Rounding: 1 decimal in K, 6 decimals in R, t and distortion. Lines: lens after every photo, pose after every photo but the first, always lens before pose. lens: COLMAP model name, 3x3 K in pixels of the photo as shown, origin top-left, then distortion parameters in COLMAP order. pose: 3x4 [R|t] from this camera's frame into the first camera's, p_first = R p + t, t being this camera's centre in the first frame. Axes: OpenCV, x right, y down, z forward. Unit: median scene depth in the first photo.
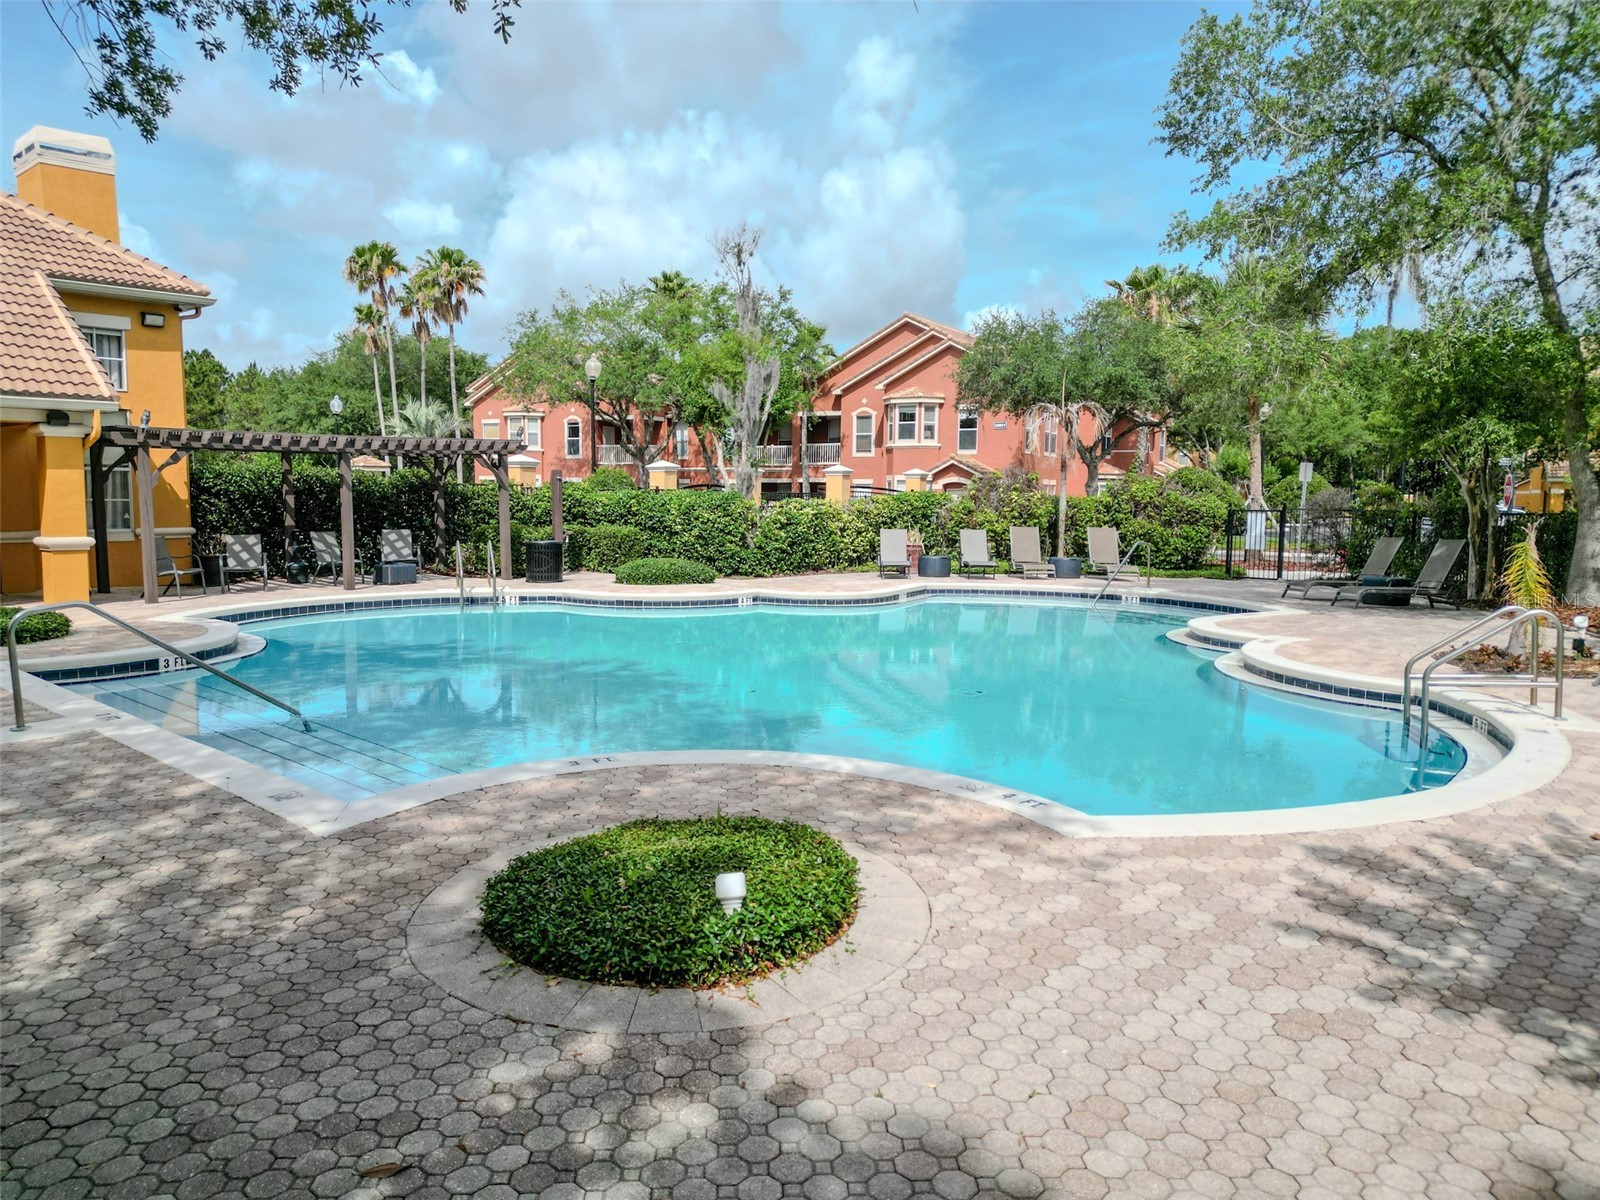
lens RADIAL K [[1114.5, 0, 794.2], [0, 1114.5, 606.0], [0, 0, 1]] dist [0.081119, -0.103921]
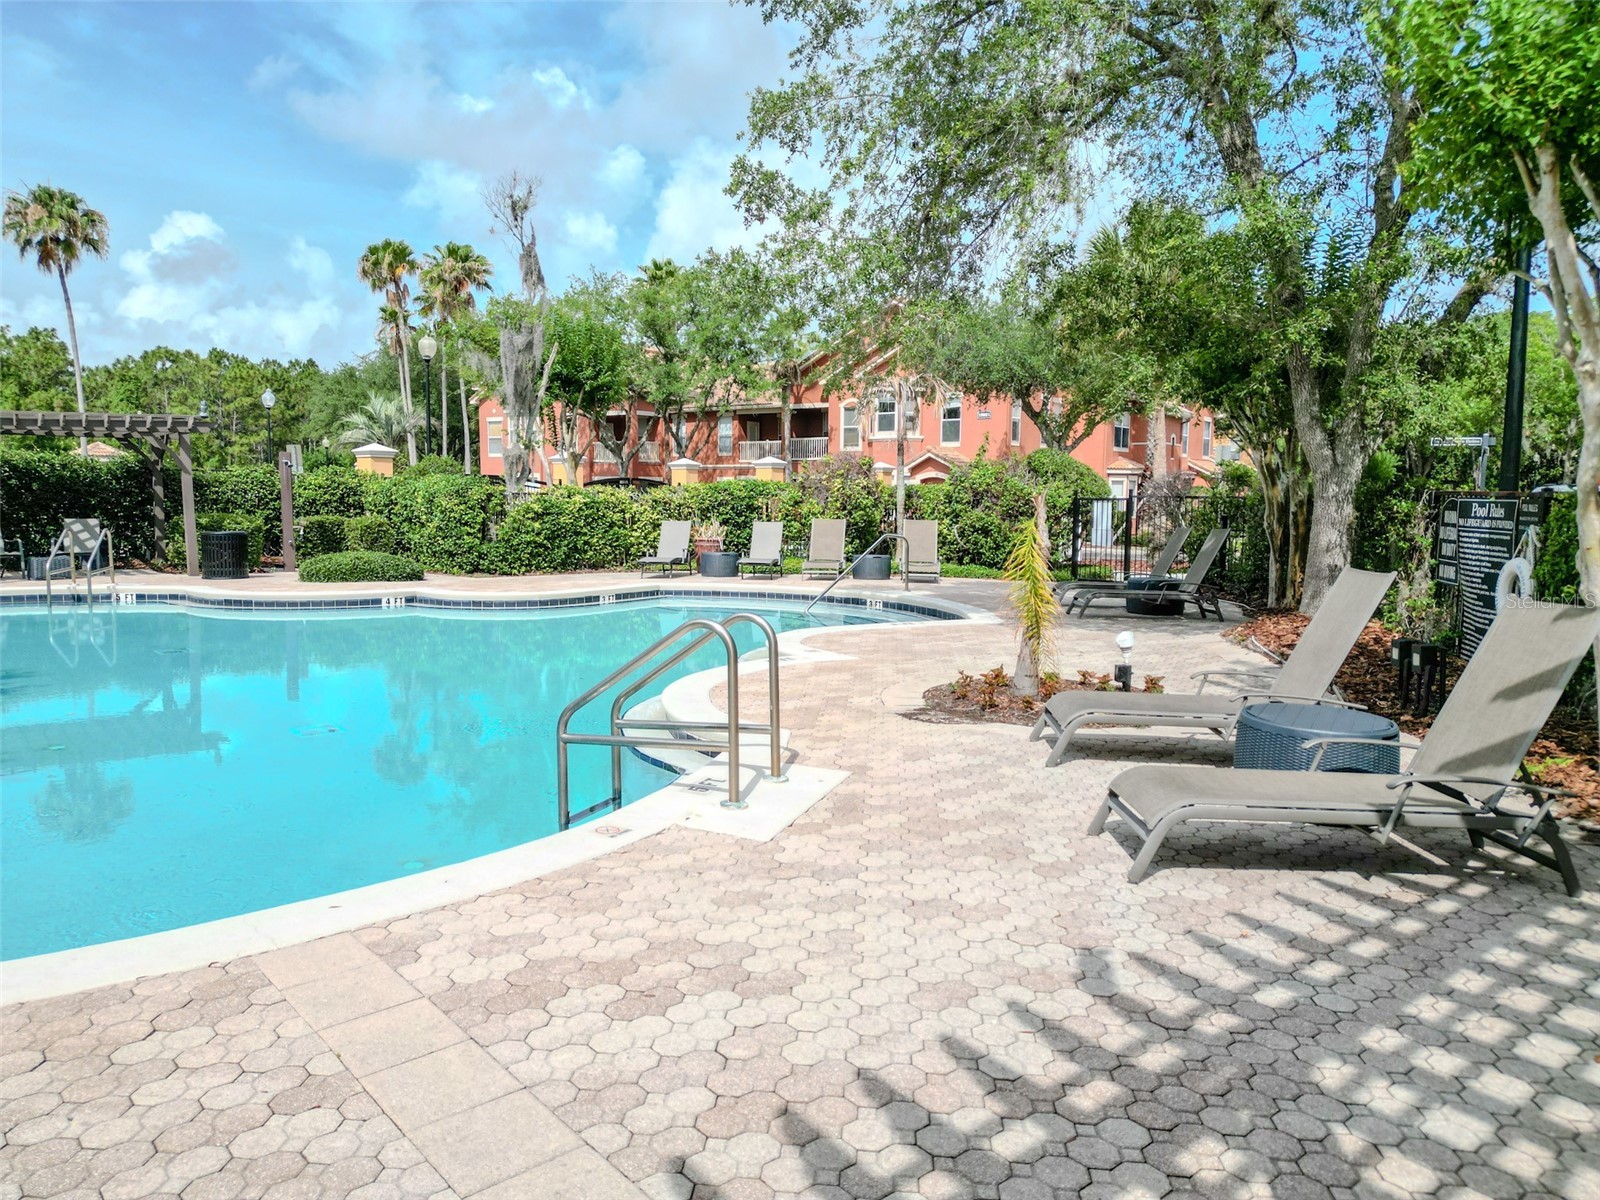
lens RADIAL K [[1112.1, 0, 813.6], [0, 1112.1, 614.2], [0, 0, 1]] dist [0.033943, -0.042877]
pose [[0.994831, 0.009779, -0.101075, 0.283840], [-0.009467, 0.999949, 0.003561, -0.000933], [0.101104, -0.002586, 0.994872, 0.159187]]
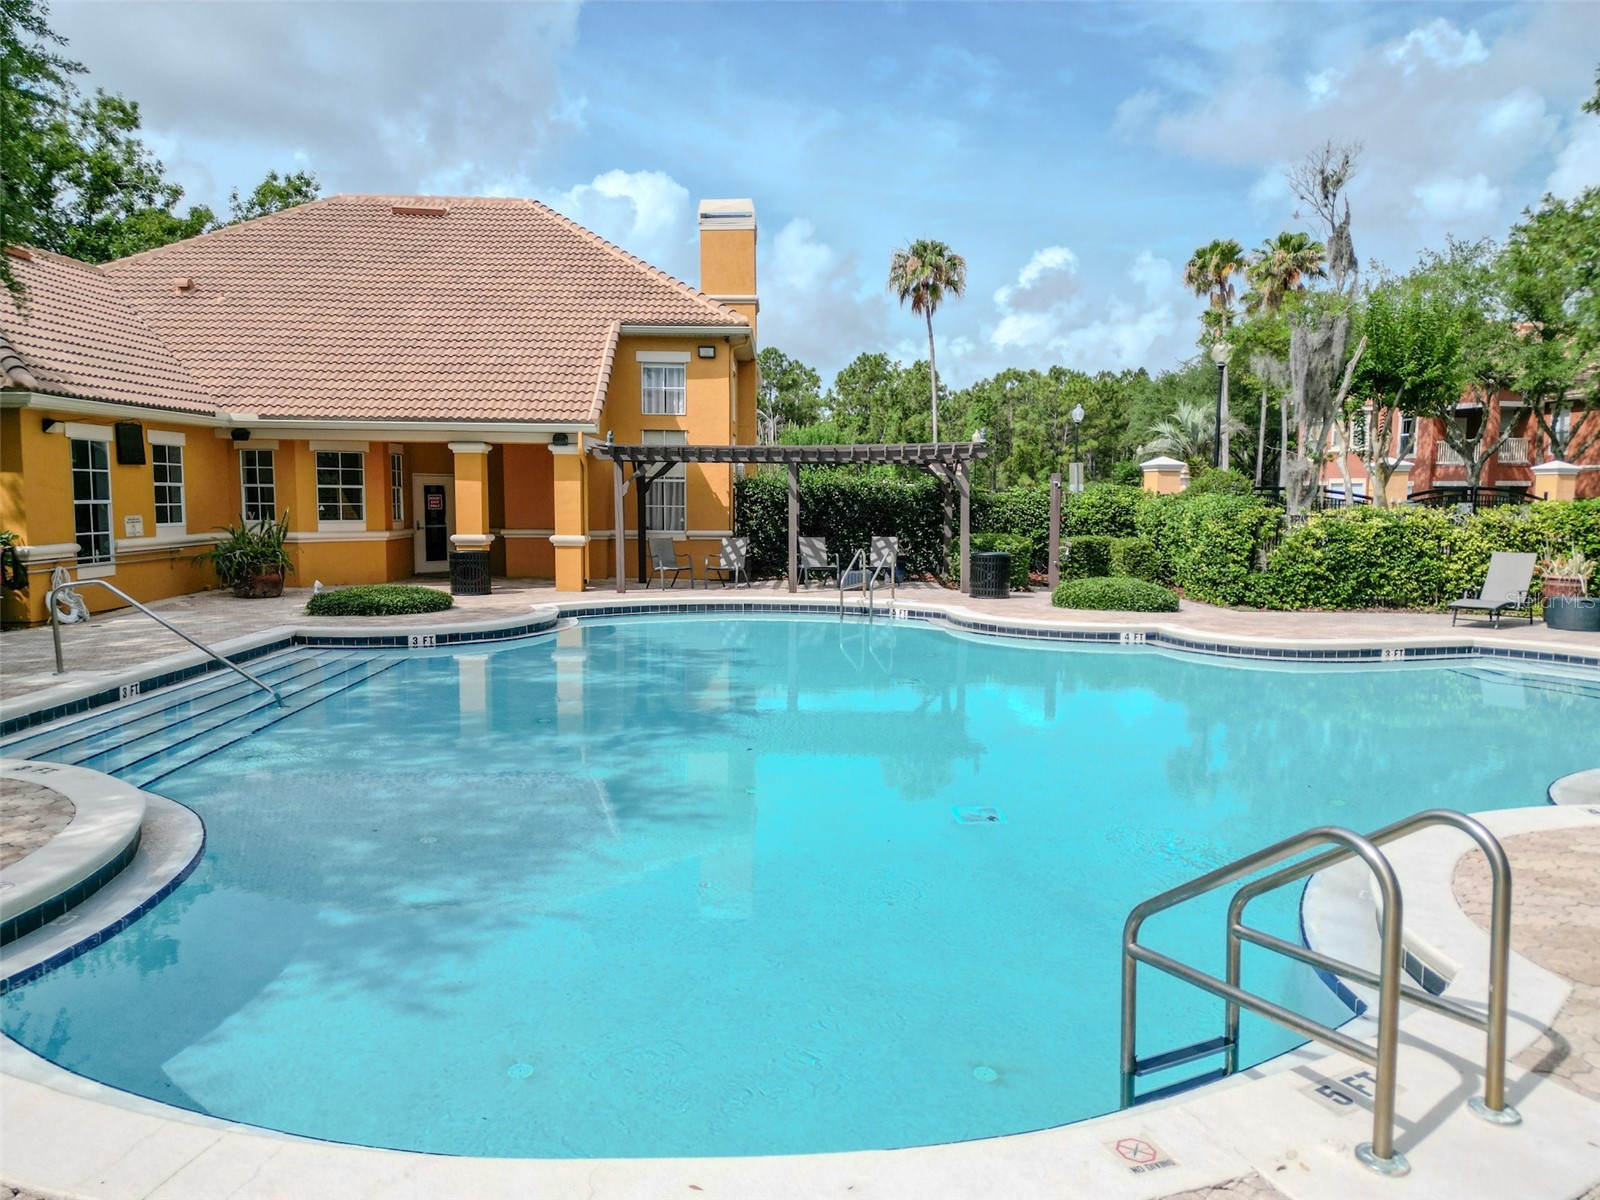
lens RADIAL K [[1114.5, 0, 794.2], [0, 1114.5, 606.0], [0, 0, 1]] dist [0.081119, -0.103921]
pose [[0.683180, 0.069470, -0.726938, 0.289718], [-0.074513, 0.996901, 0.025240, -0.022814], [0.726438, 0.036923, 0.686239, 0.234034]]
